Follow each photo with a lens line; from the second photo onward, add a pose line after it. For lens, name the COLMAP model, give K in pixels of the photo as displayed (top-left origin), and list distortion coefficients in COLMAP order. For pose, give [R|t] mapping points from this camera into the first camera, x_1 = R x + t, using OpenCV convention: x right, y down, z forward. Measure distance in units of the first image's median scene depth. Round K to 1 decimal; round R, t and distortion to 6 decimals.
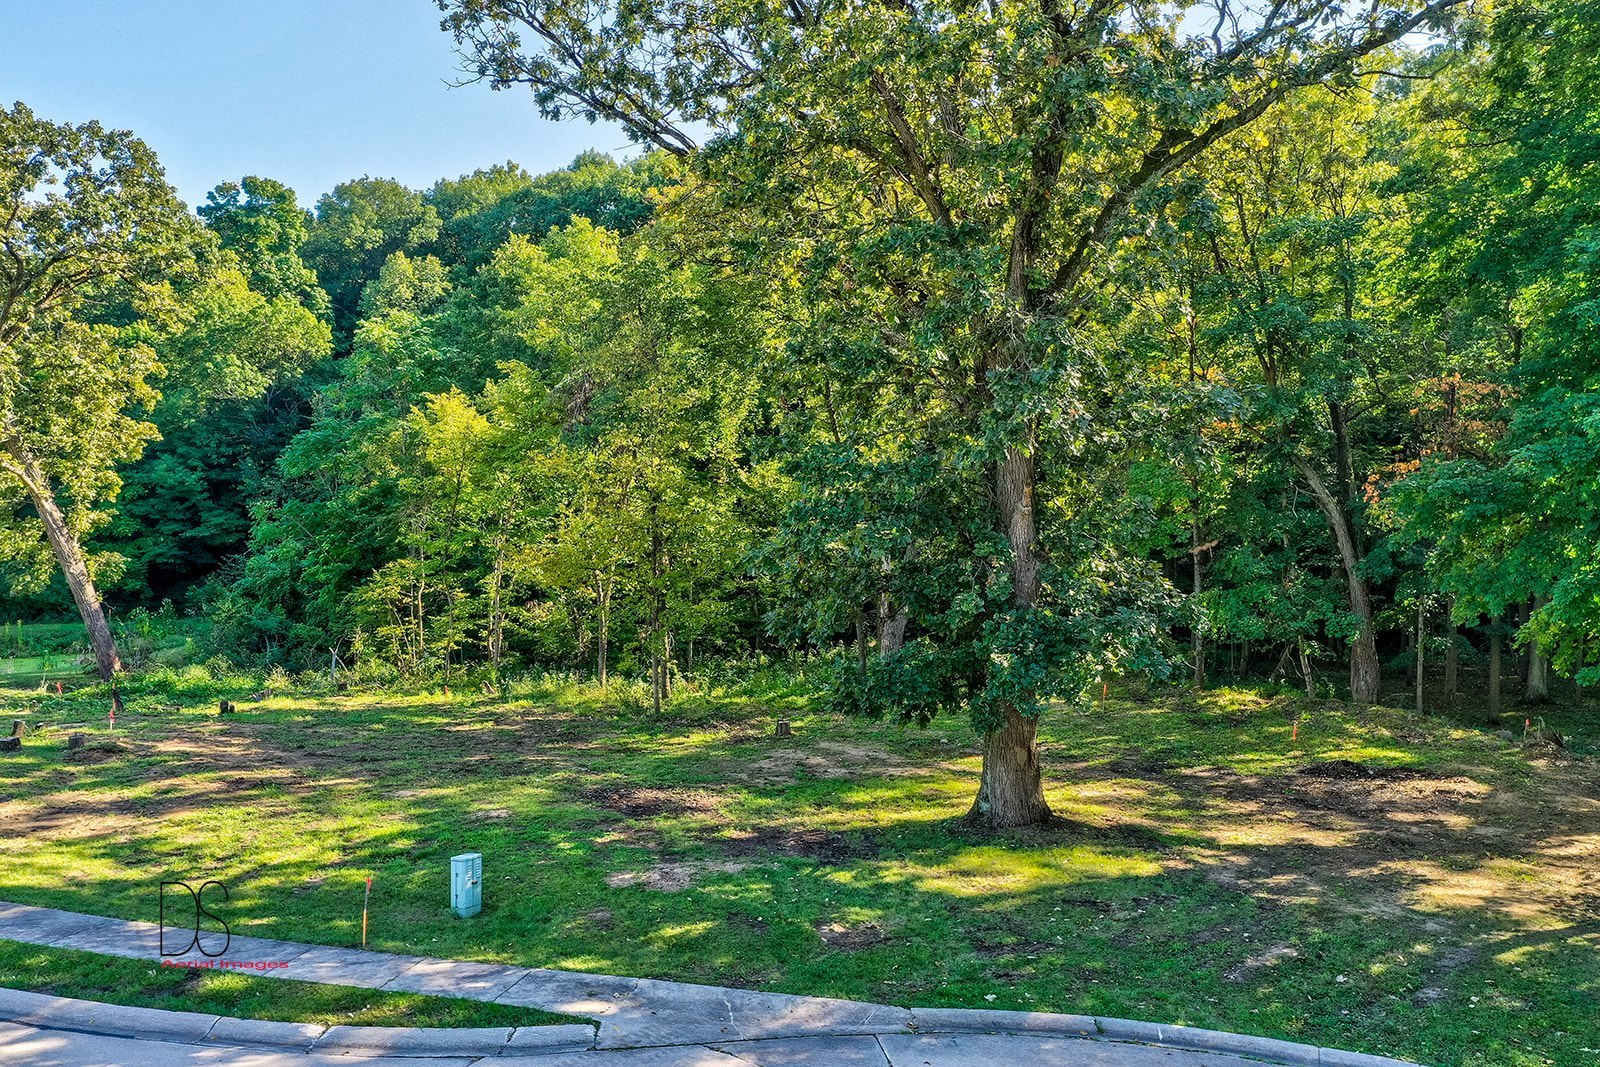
lens RADIAL K [[1260.3, 0, 807.1], [0, 1260.3, 537.9], [0, 0, 1]] dist [0.051939, -0.011991]
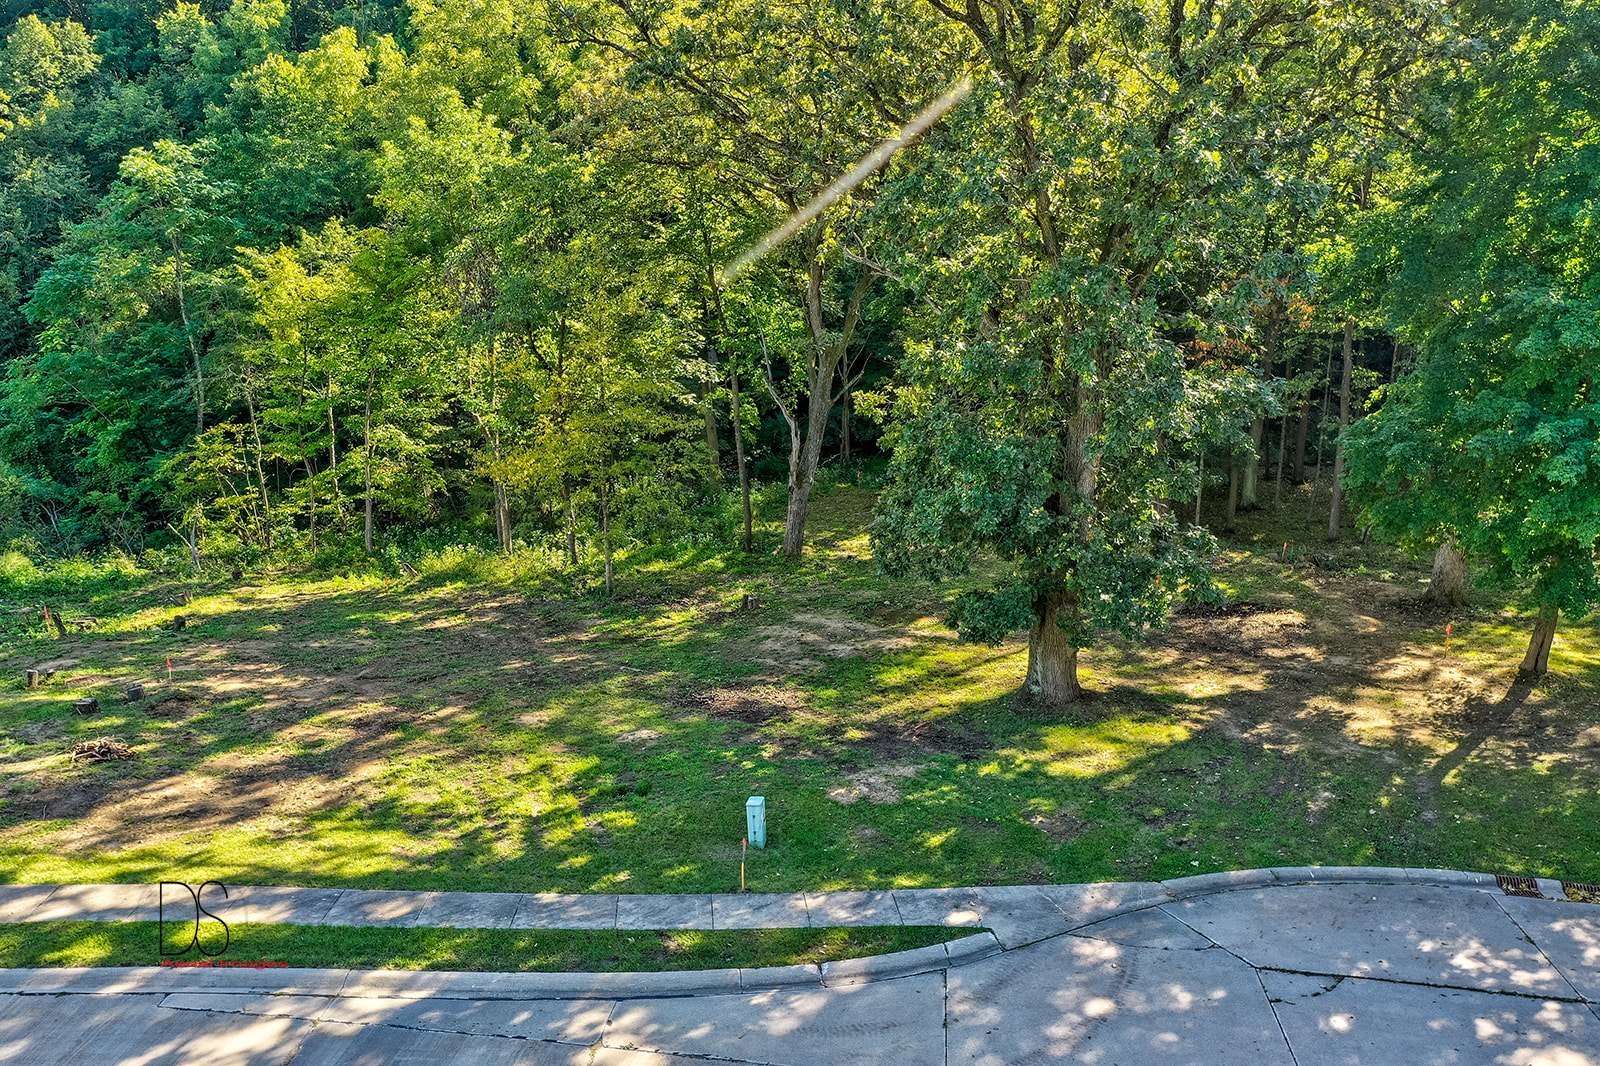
lens RADIAL K [[1260.3, 0, 798.8], [0, 1260.3, 530.7], [0, 0, 1]] dist [0.051939, -0.011991]
pose [[0.953178, -0.070206, 0.294147, -0.659180], [0.012409, 0.980939, 0.193917, -0.286994], [-0.302154, -0.181188, 0.935881, -0.148092]]
